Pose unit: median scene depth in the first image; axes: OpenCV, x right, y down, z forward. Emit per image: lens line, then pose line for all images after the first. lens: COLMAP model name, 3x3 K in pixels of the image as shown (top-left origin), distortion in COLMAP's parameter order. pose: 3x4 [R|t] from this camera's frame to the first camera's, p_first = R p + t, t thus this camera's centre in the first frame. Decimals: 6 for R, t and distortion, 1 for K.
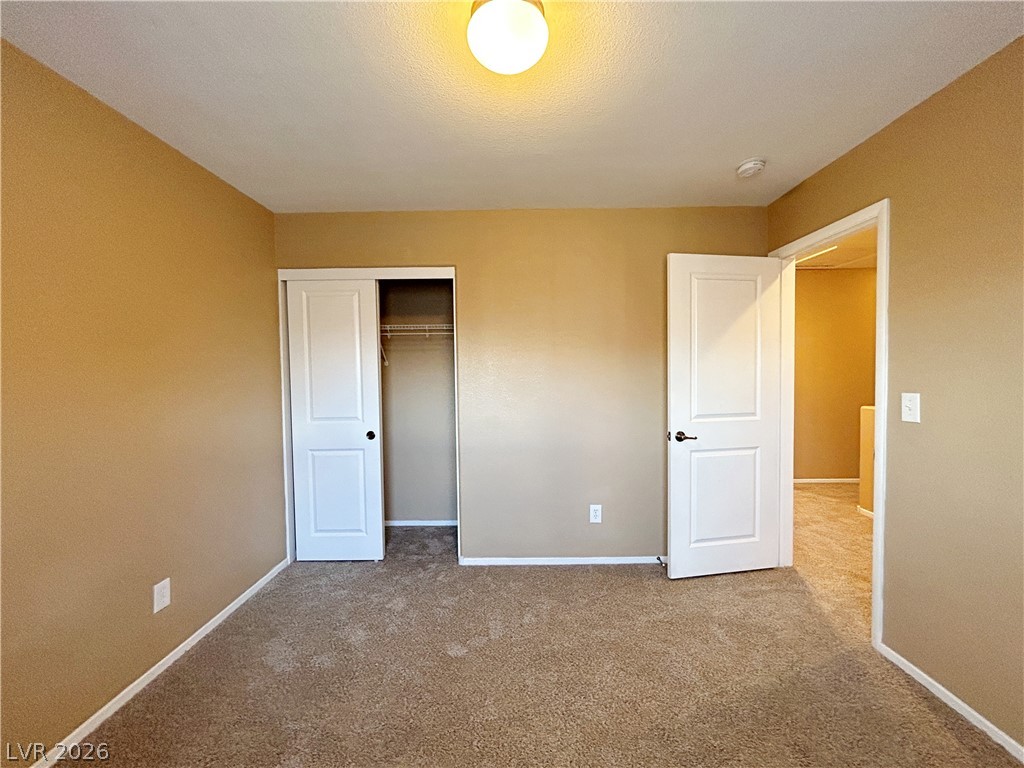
lens RADIAL K [[418.9, 0, 510.0], [0, 418.9, 383.1], [0, 0, 1]] dist [-0.000450, 0.000422]
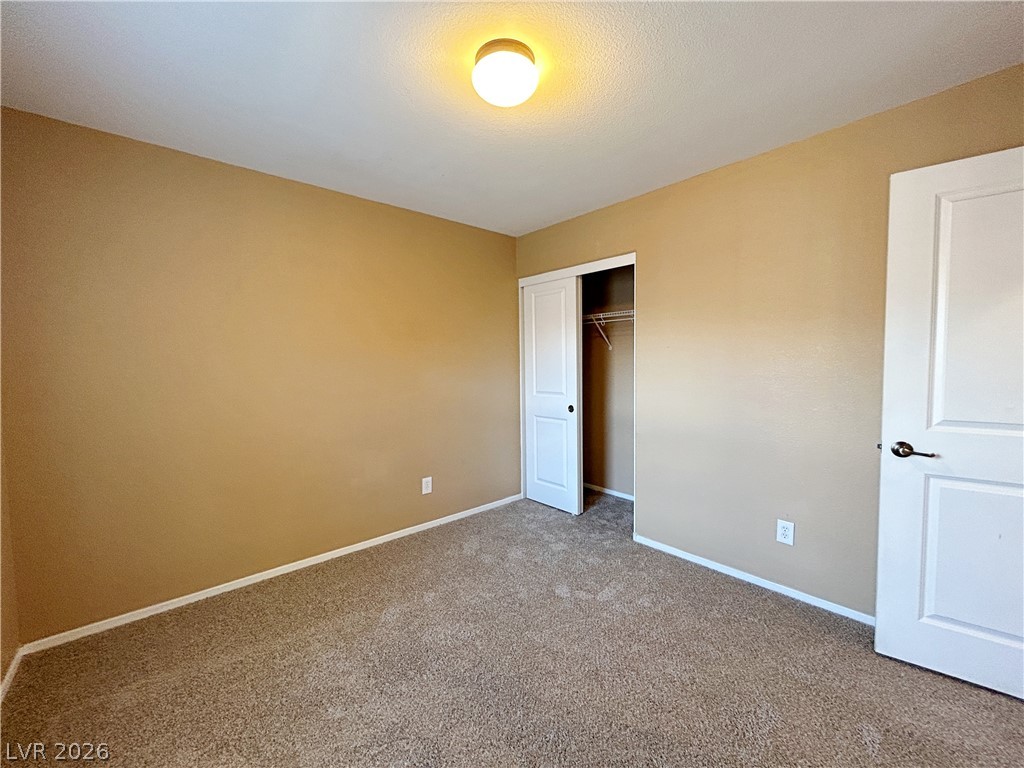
lens RADIAL K [[418.9, 0, 510.0], [0, 418.9, 383.1], [0, 0, 1]] dist [-0.000450, 0.000422]
pose [[0.661470, 0.045023, -0.748619, 0.447752], [-0.021064, 0.998918, 0.041465, 0.006845], [0.749676, -0.011659, 0.661702, 0.086244]]
